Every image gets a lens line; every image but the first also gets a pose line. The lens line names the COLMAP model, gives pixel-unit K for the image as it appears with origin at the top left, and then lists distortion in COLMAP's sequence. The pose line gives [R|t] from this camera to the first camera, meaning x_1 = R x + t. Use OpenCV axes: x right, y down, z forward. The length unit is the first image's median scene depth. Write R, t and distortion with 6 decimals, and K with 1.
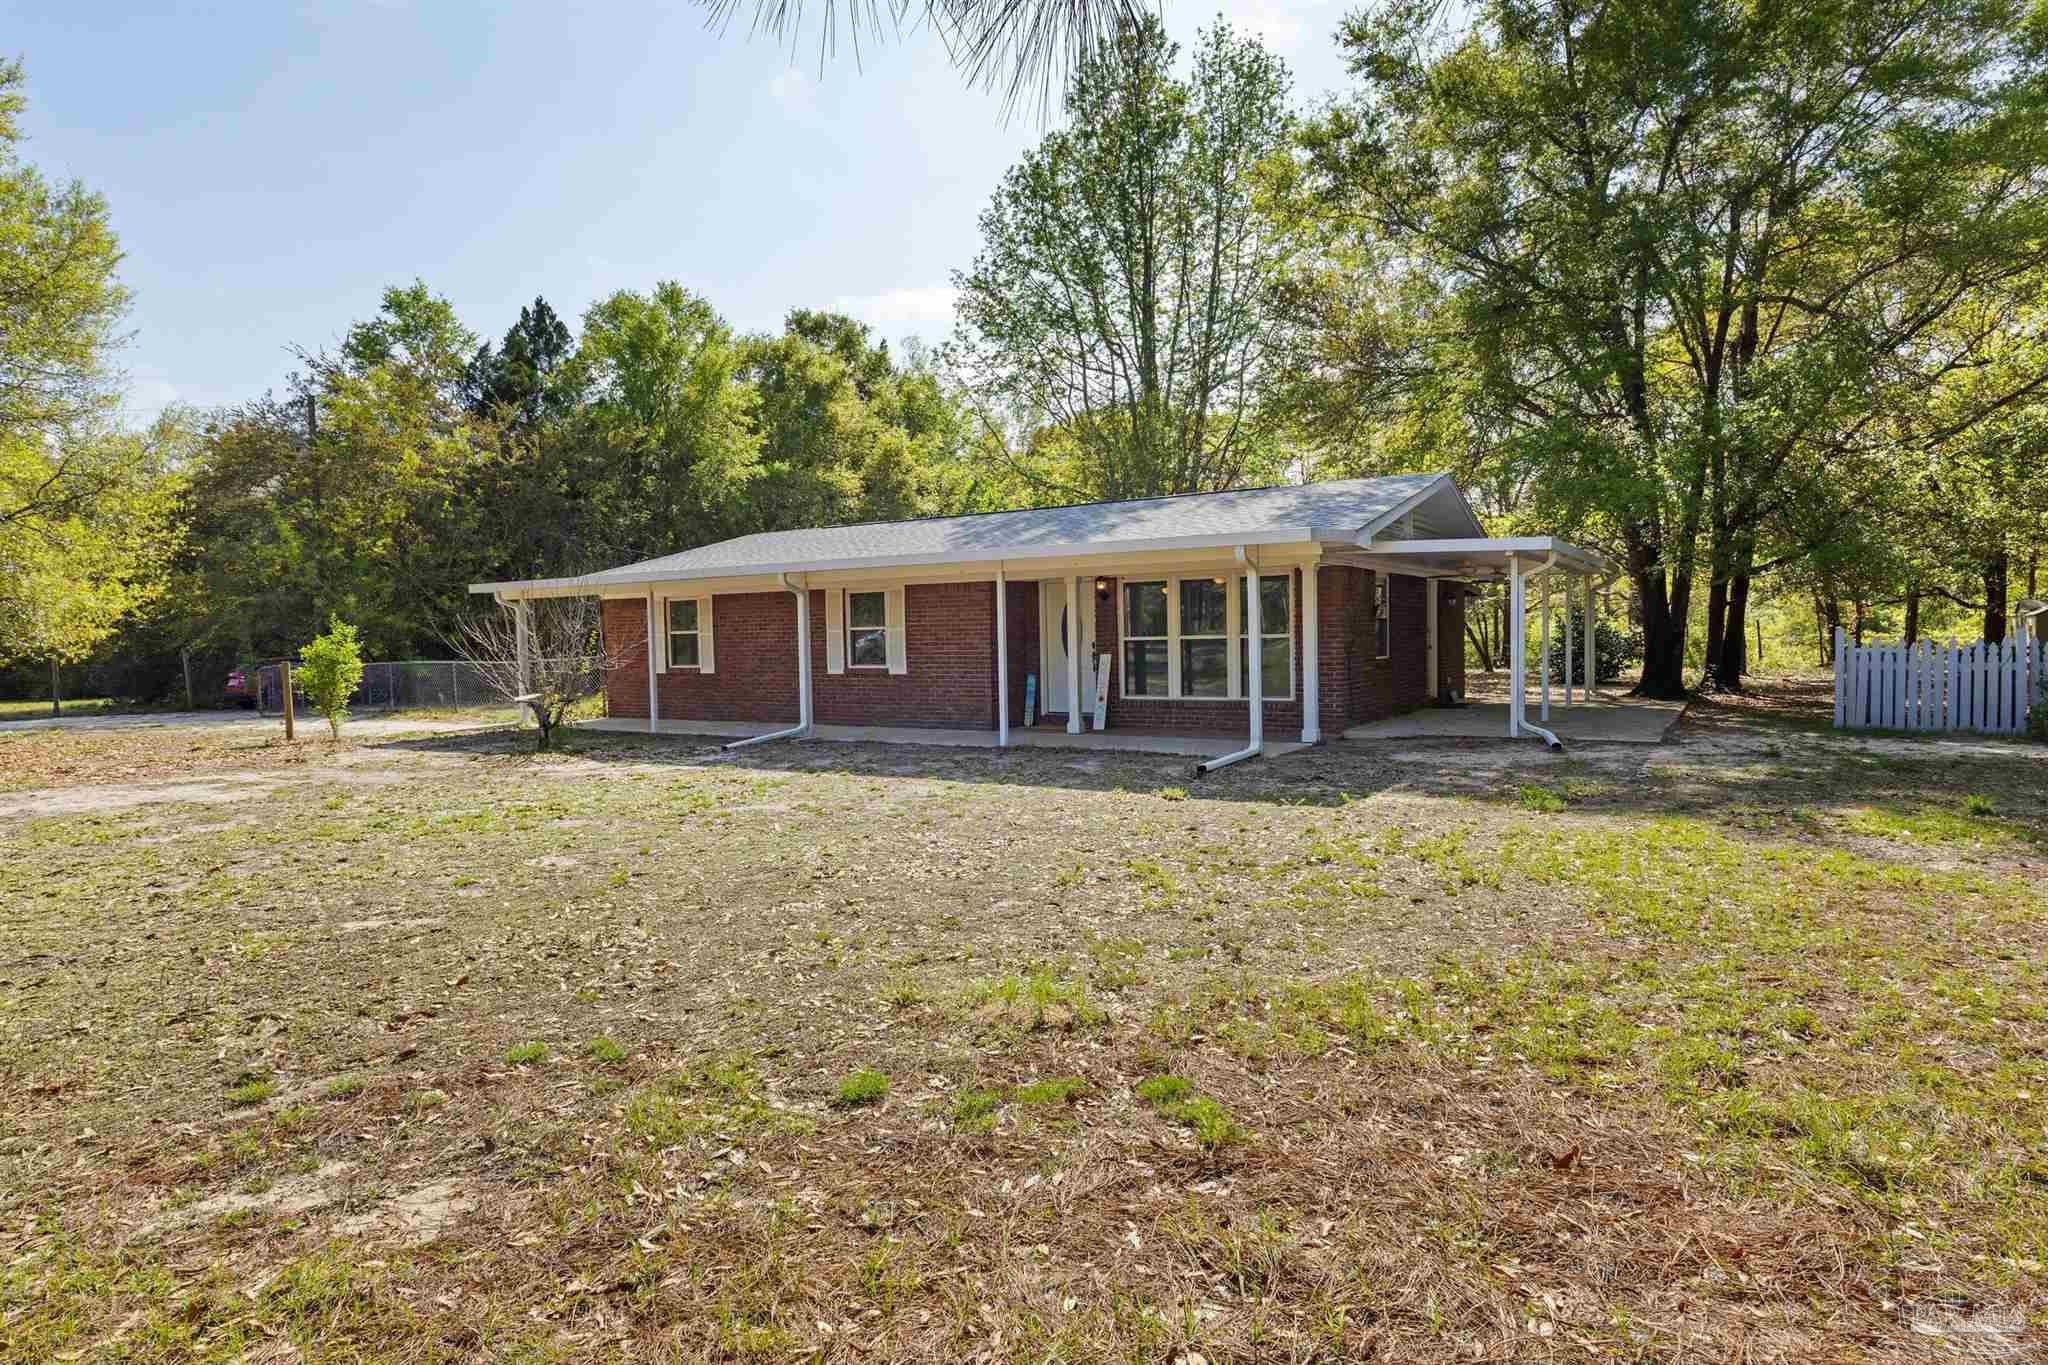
lens RADIAL K [[1138.5, 0, 1024.0], [0, 1138.5, 682.5], [0, 0, 1]] dist [-0.002245, -0.000100]
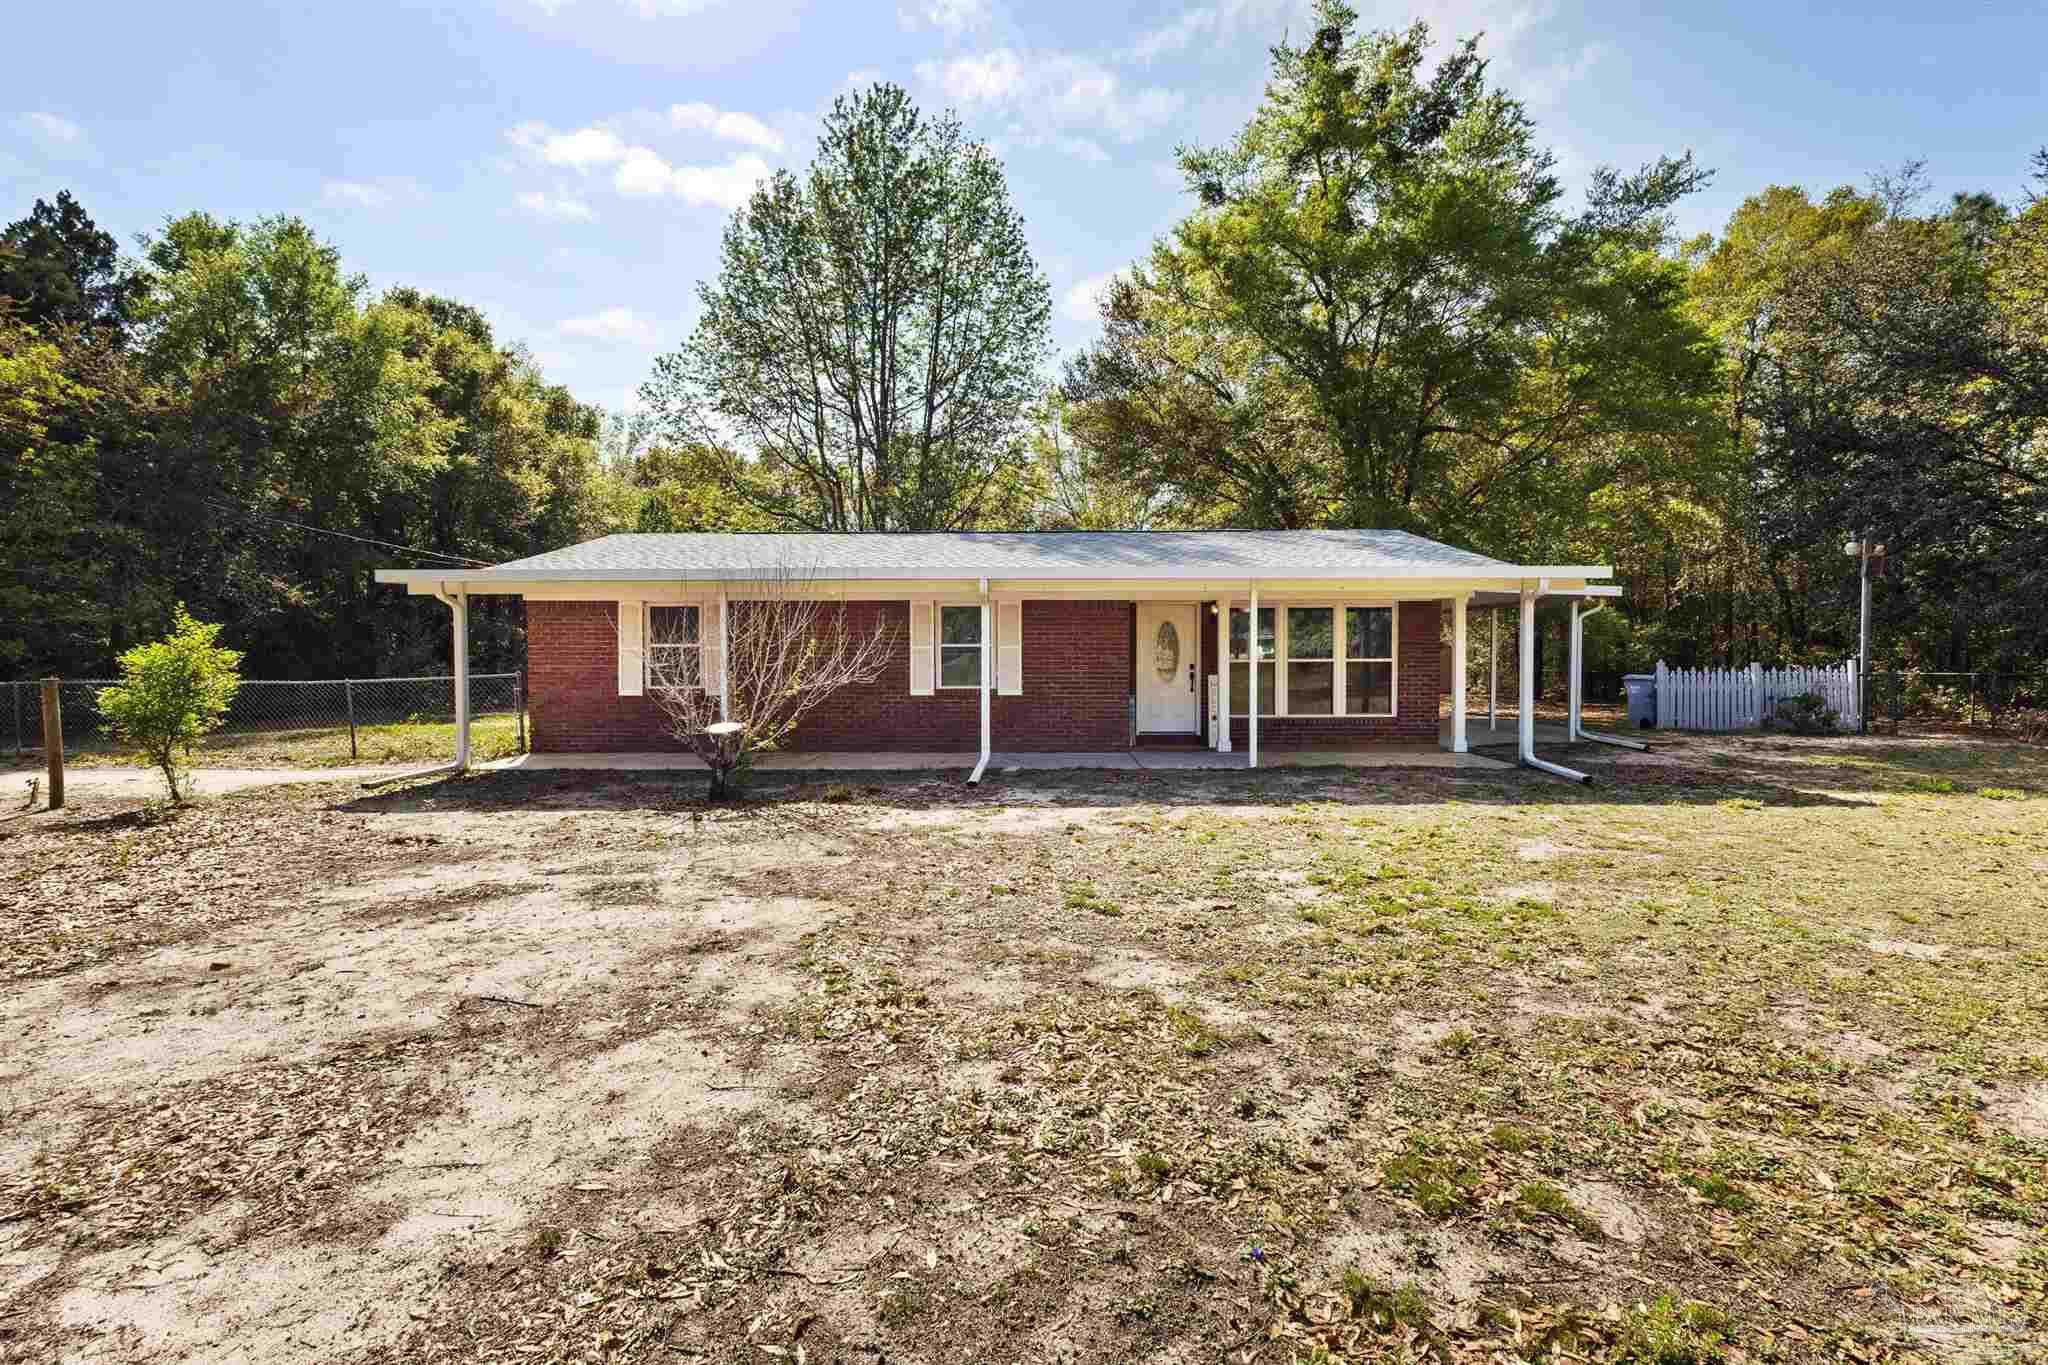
lens RADIAL K [[958.0, 0, 1024.0], [0, 958.0, 682.5], [0, 0, 1]] dist [-0.003474, 0.000092]
pose [[0.845848, 0.004504, 0.533405, -0.458268], [0.006340, 0.999809, -0.018495, -0.002972], [-0.533387, 0.019026, 0.845658, 0.287510]]
